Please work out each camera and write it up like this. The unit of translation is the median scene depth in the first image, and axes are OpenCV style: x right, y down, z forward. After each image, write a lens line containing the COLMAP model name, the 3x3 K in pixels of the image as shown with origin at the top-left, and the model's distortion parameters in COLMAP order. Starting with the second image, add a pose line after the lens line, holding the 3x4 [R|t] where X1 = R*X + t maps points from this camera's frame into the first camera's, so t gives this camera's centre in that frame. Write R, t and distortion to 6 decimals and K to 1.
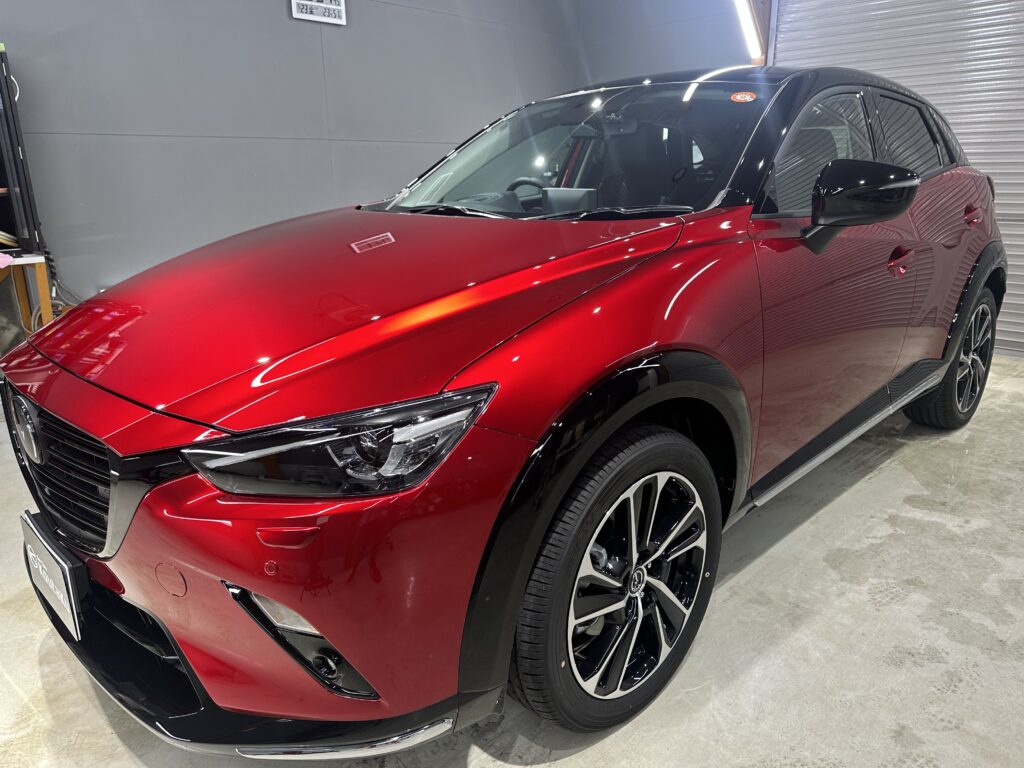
lens RADIAL K [[731.9, 0, 517.0], [0, 731.9, 392.4], [0, 0, 1]] dist [-0.008428, -0.010677]
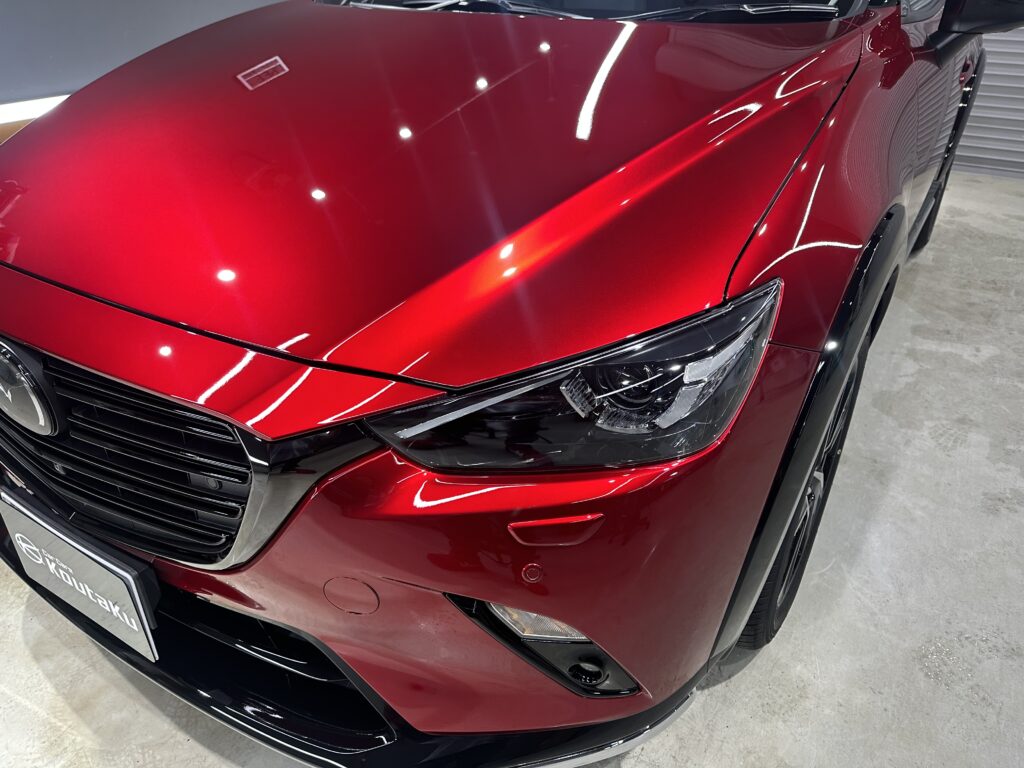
lens RADIAL K [[731.9, 0, 513.2], [0, 731.9, 392.8], [0, 0, 1]] dist [-0.008428, -0.010677]
pose [[0.976139, -0.102141, 0.191626, -0.294493], [0.054025, 0.968953, 0.241271, -0.059916], [-0.210320, -0.225162, 0.951350, 0.235013]]
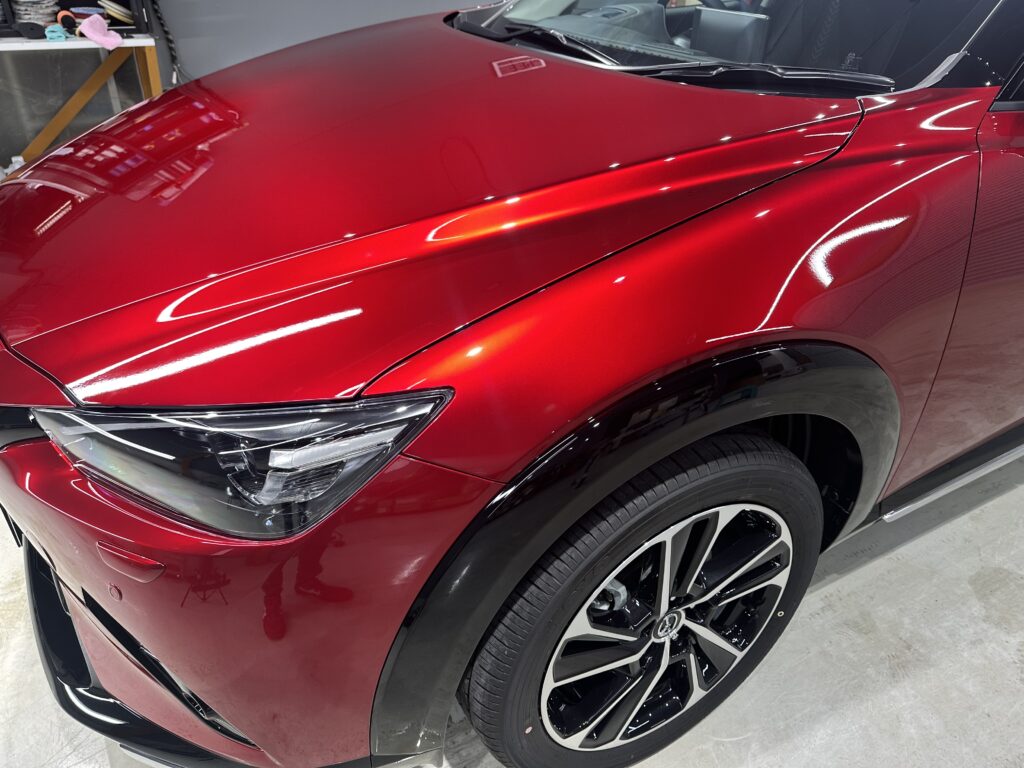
lens RADIAL K [[731.9, 0, 501.5], [0, 731.9, 402.6], [0, 0, 1]] dist [-0.008428, -0.010677]
pose [[0.959344, 0.186815, -0.211563, 0.102996], [-0.122943, 0.951338, 0.282561, -0.127354], [0.254055, -0.245063, 0.935628, 0.281372]]
